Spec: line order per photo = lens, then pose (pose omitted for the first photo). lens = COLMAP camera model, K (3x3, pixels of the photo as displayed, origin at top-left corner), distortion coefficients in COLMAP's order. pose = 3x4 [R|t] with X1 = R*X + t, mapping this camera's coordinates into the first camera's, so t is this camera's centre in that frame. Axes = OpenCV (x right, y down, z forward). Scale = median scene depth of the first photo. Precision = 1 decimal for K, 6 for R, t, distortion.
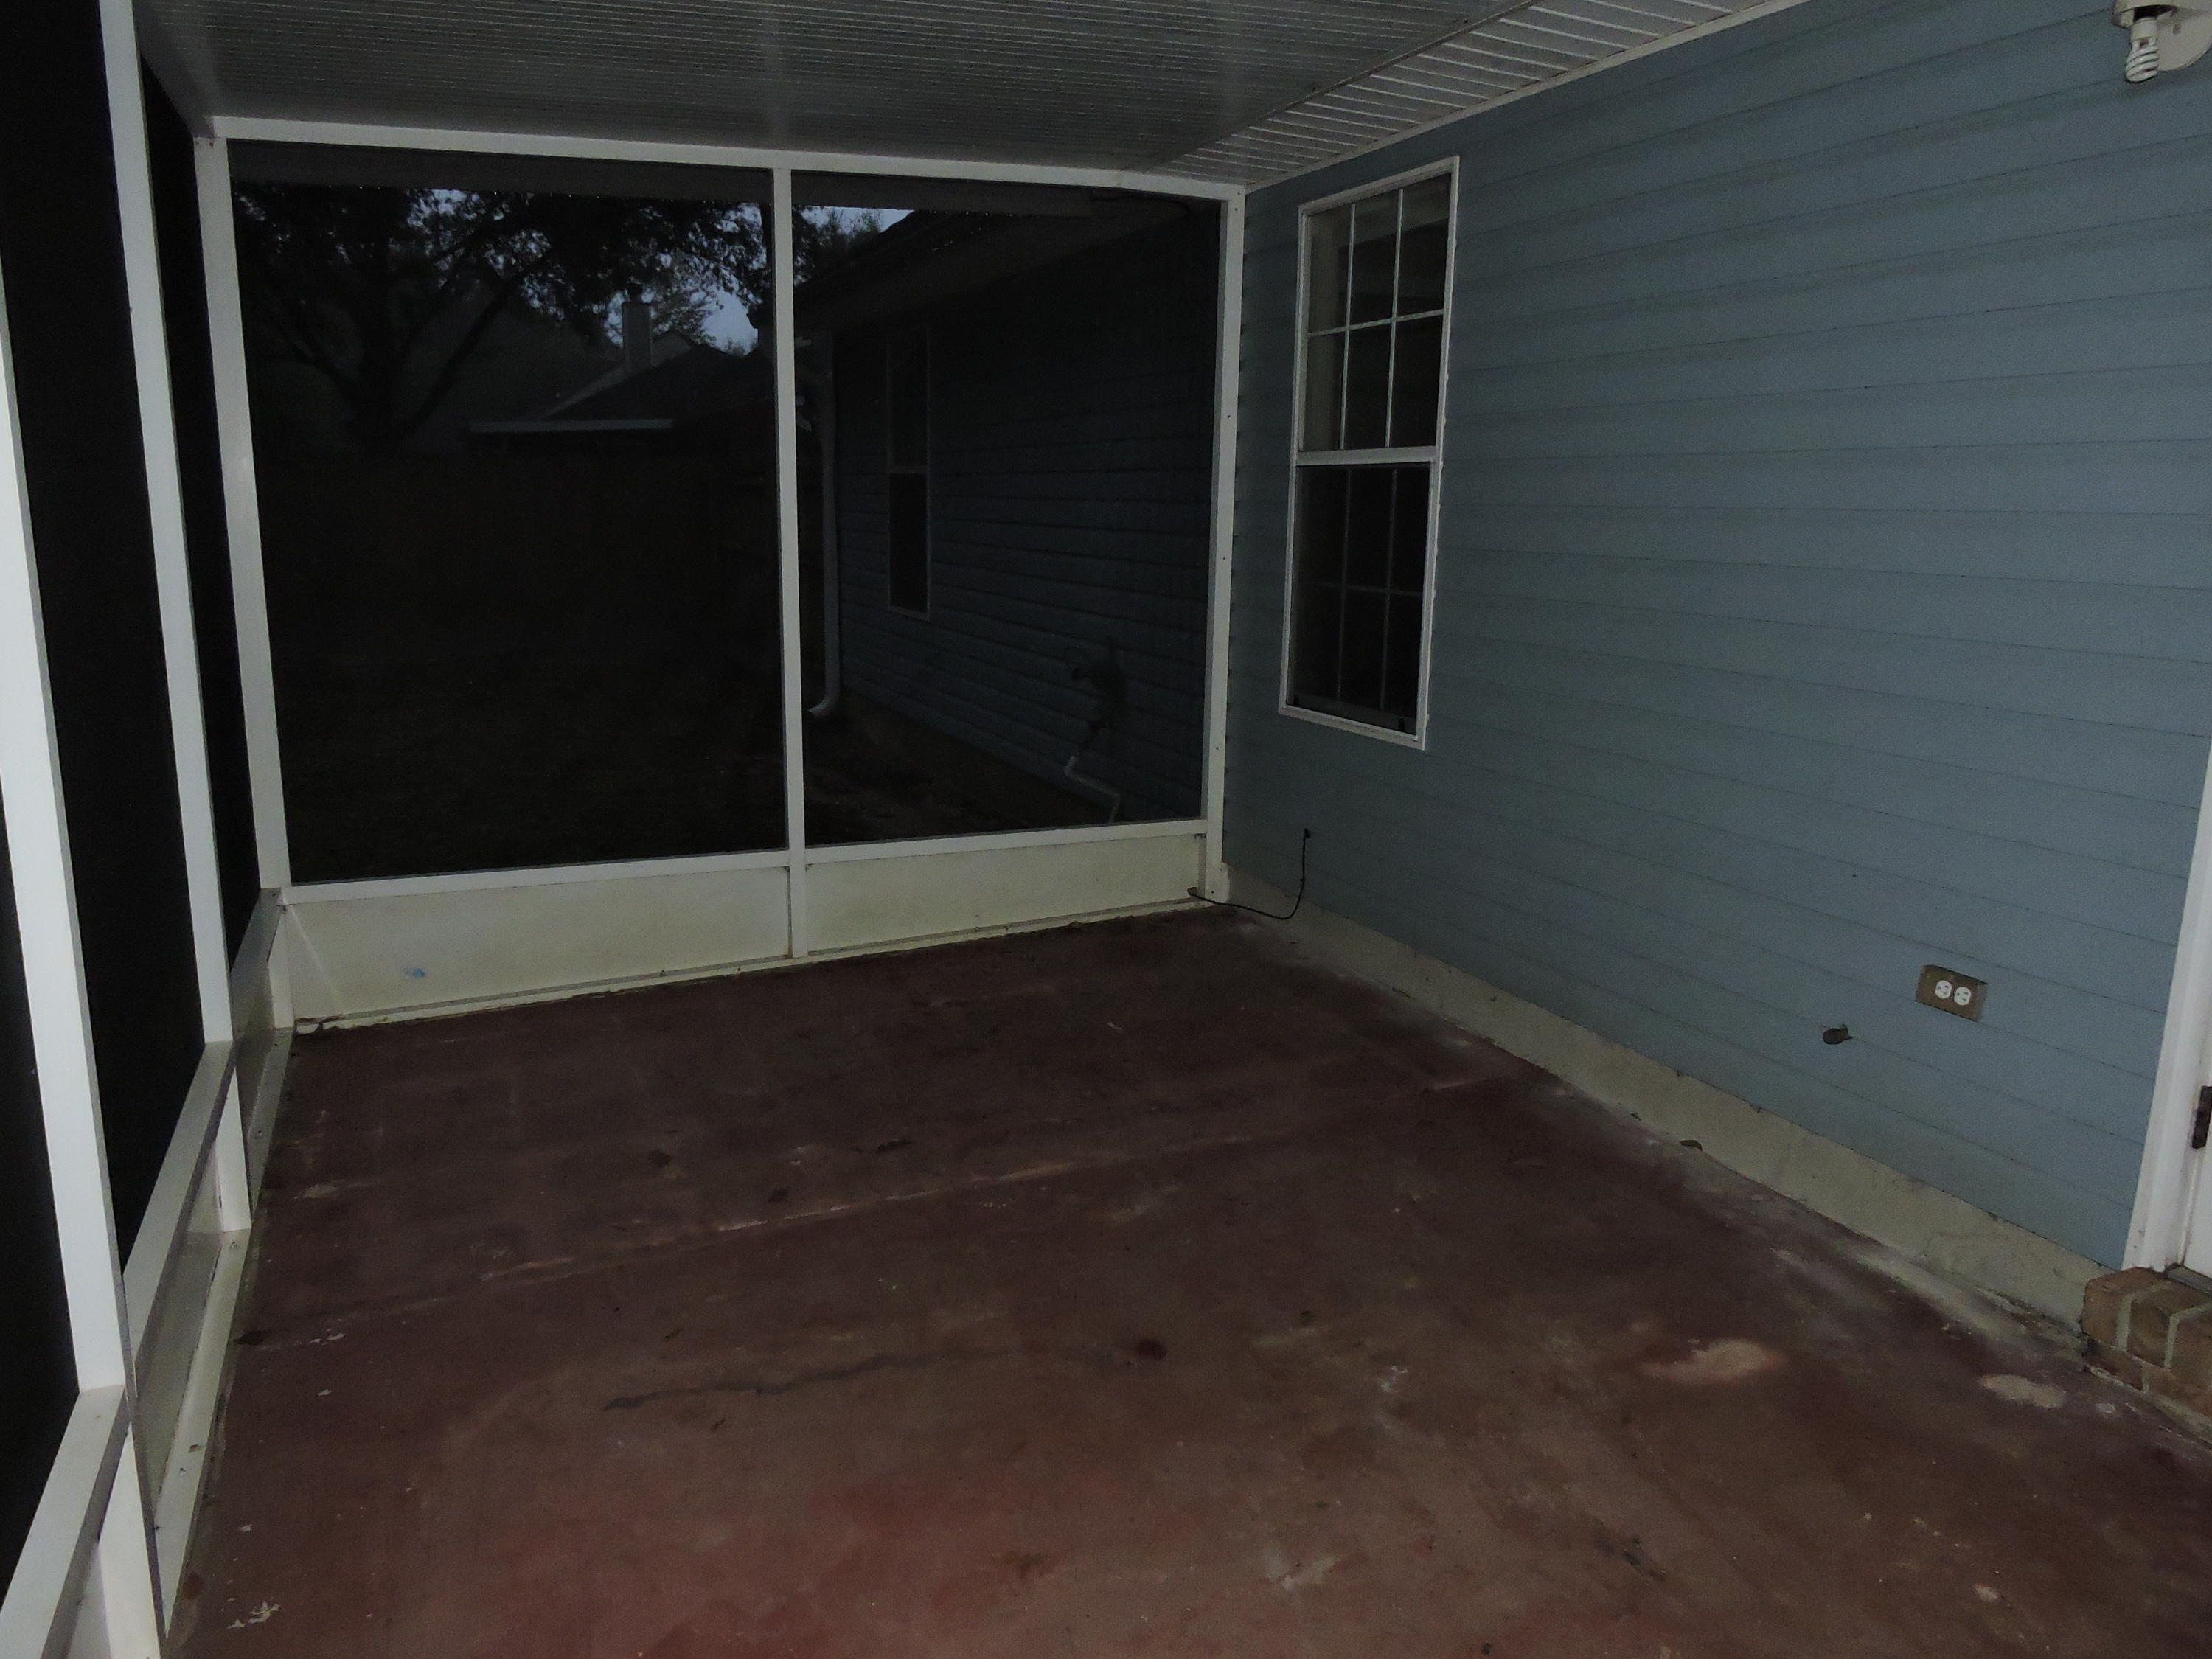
lens RADIAL K [[1585.6, 0, 1106.5], [0, 1585.6, 828.6], [0, 0, 1]] dist [0.006570, -0.015841]
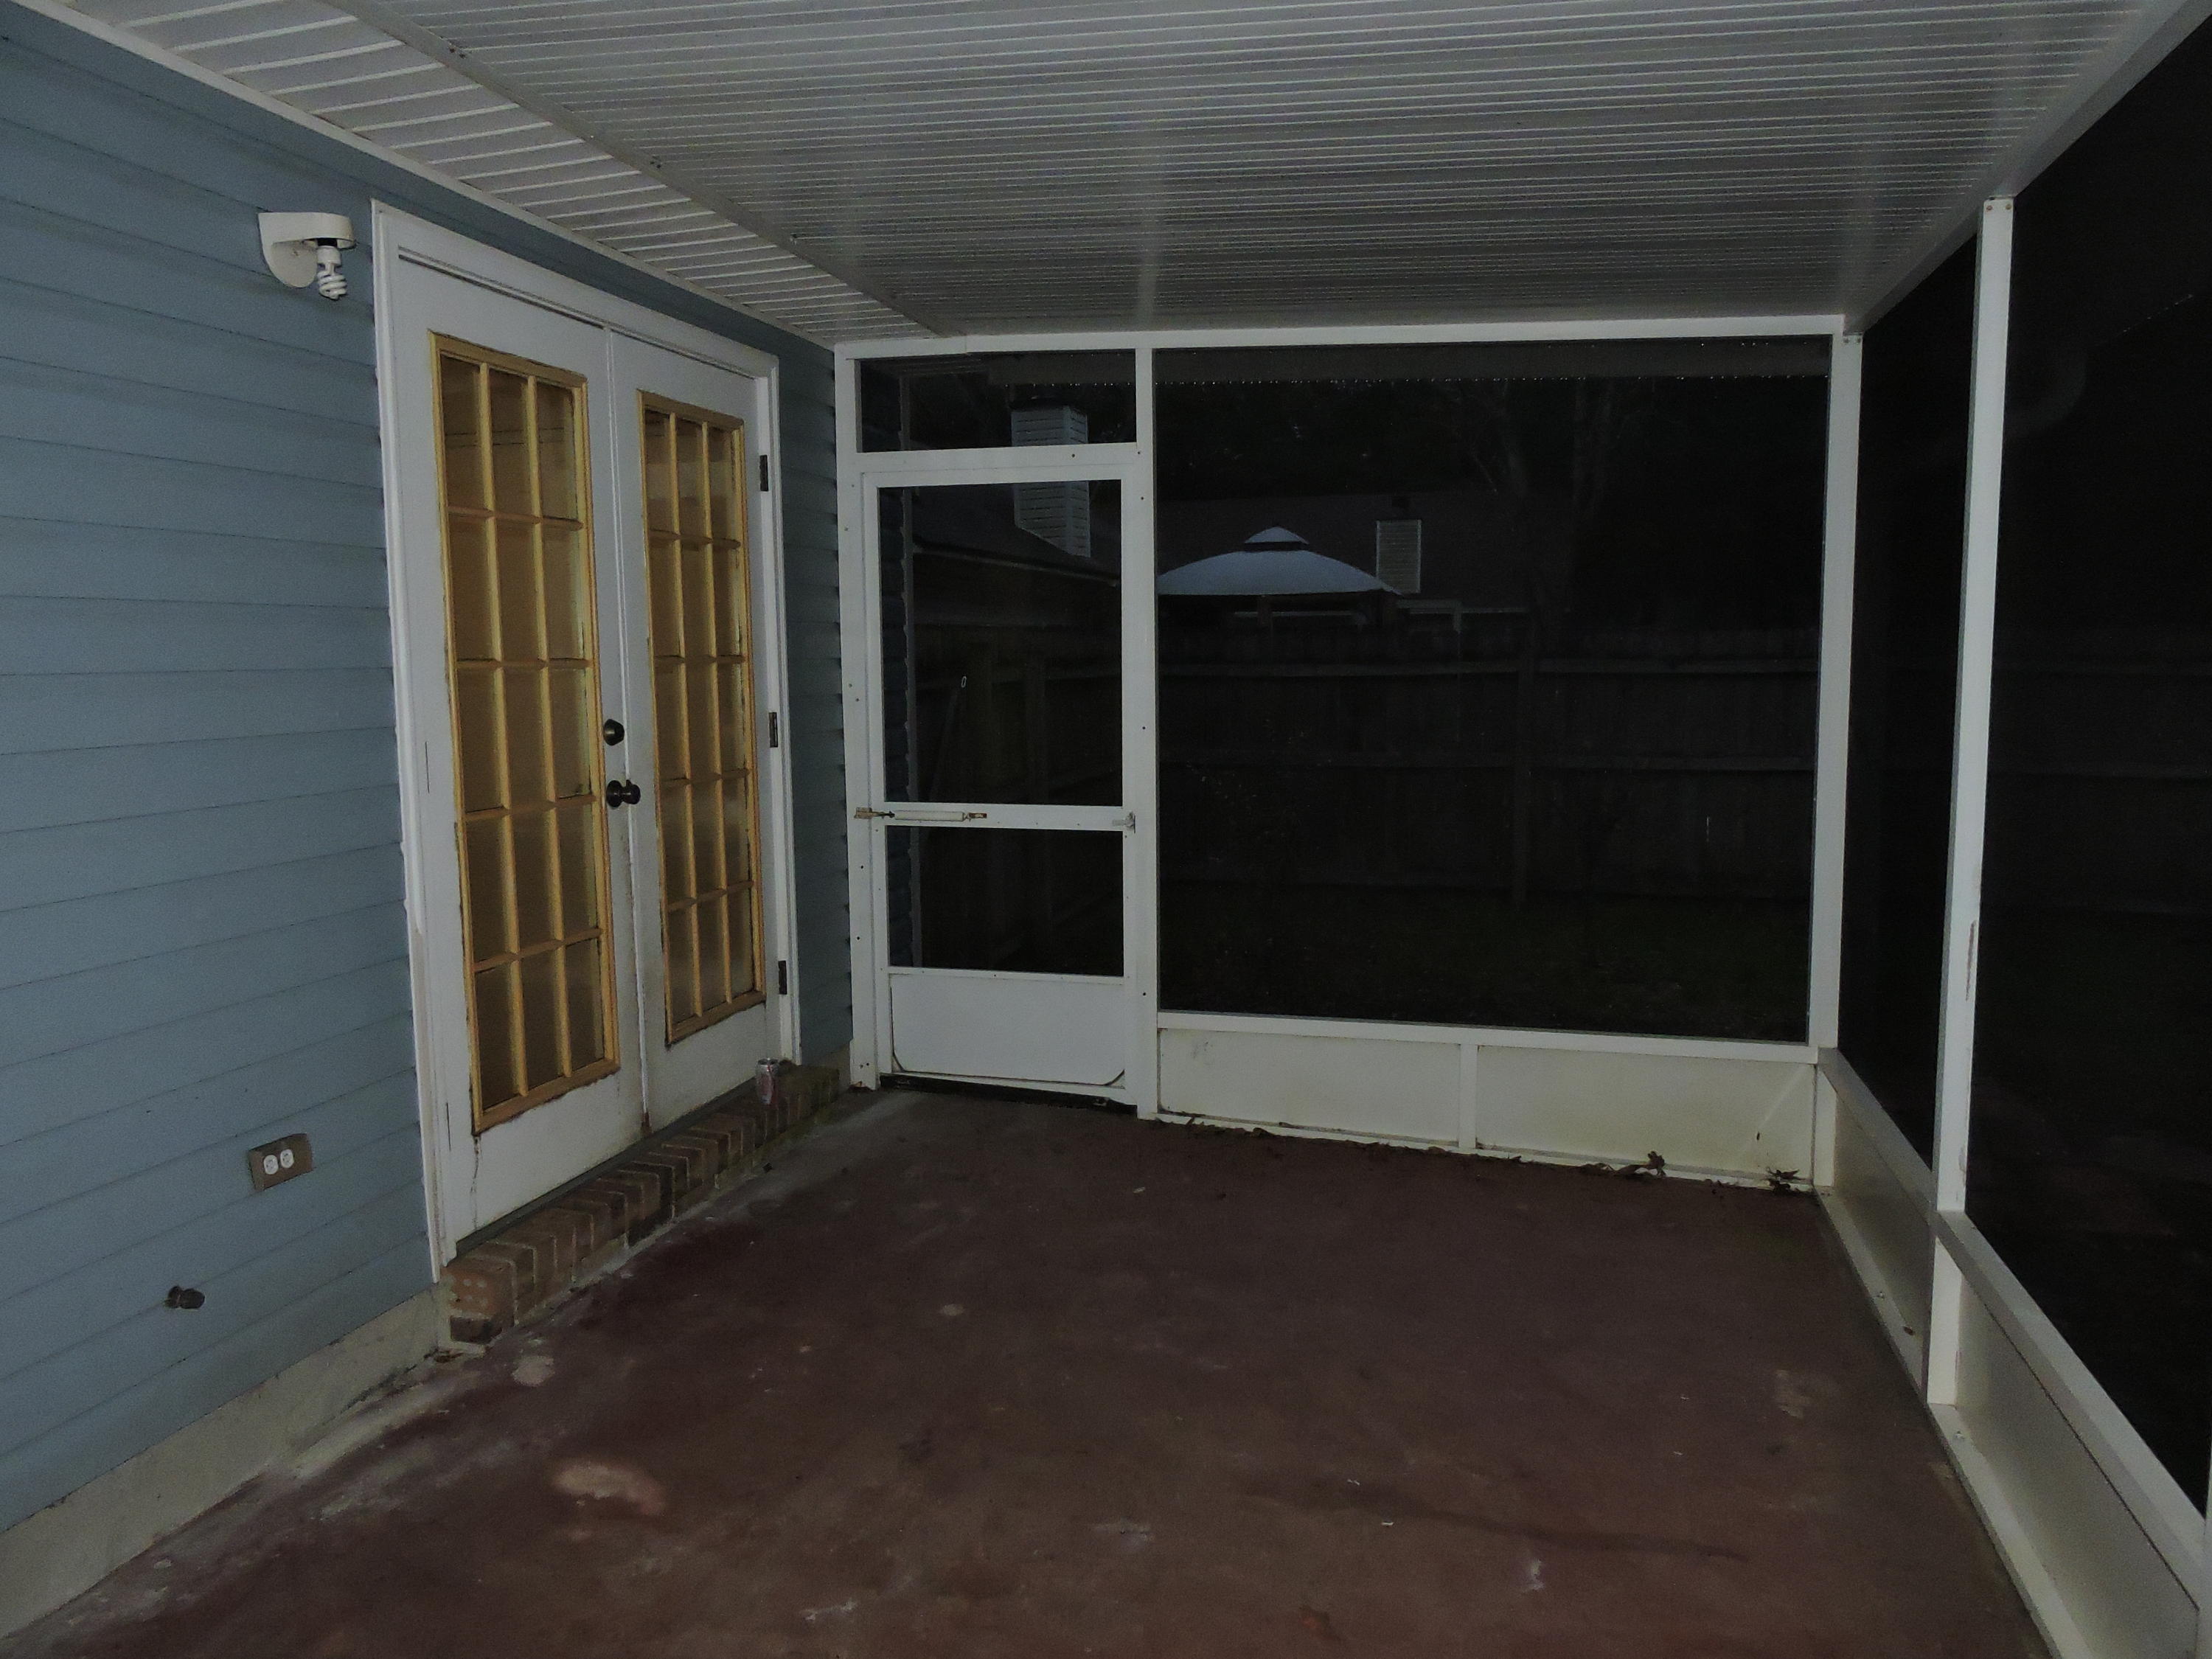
lens RADIAL K [[1585.6, 0, 1107.7], [0, 1585.6, 829.9], [0, 0, 1]] dist [0.006570, -0.015841]
pose [[-0.786280, -0.077423, 0.613001, -0.449157], [0.122203, 0.953034, 0.277116, -0.301613], [-0.605666, 0.292801, -0.739890, 1.380885]]
